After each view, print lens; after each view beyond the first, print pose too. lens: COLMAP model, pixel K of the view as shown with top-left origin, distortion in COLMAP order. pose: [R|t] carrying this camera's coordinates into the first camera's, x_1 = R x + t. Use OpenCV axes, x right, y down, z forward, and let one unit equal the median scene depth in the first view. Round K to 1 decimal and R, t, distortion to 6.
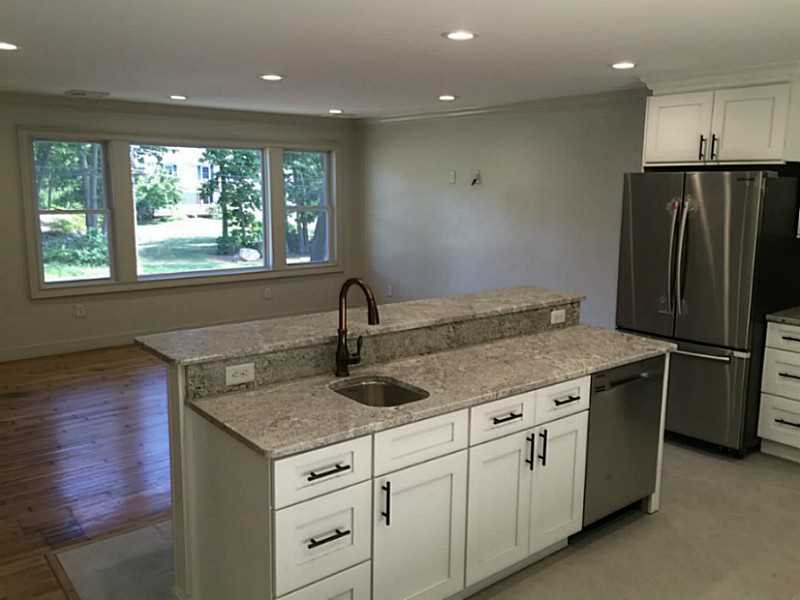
lens RADIAL K [[692.5, 0, 401.0], [0, 692.5, 297.5], [0, 0, 1]] dist [0.062433, -0.080185]
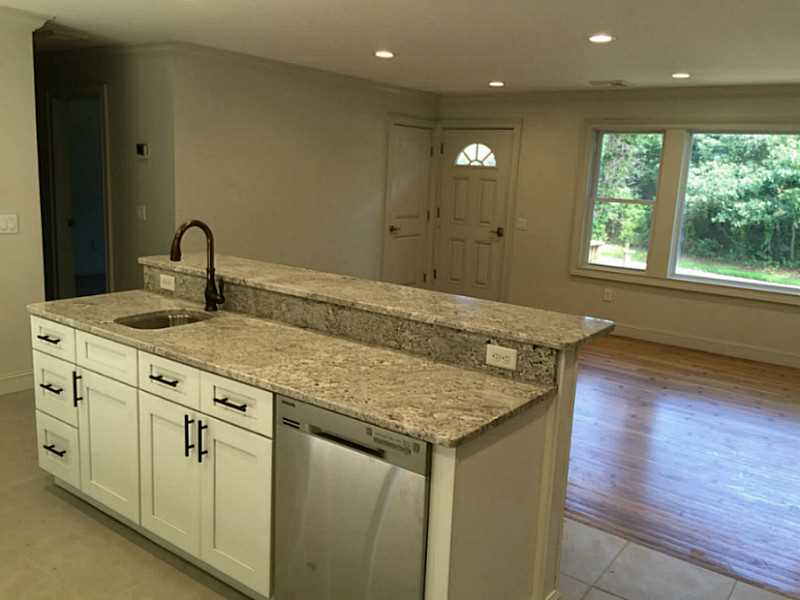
lens RADIAL K [[692.5, 0, 399.3], [0, 692.5, 299.3], [0, 0, 1]] dist [0.062433, -0.080185]
pose [[0.249798, 0.184212, -0.950614, 0.932159], [-0.206463, 0.969293, 0.133578, -0.103410], [0.946031, 0.162899, 0.280161, 0.861824]]
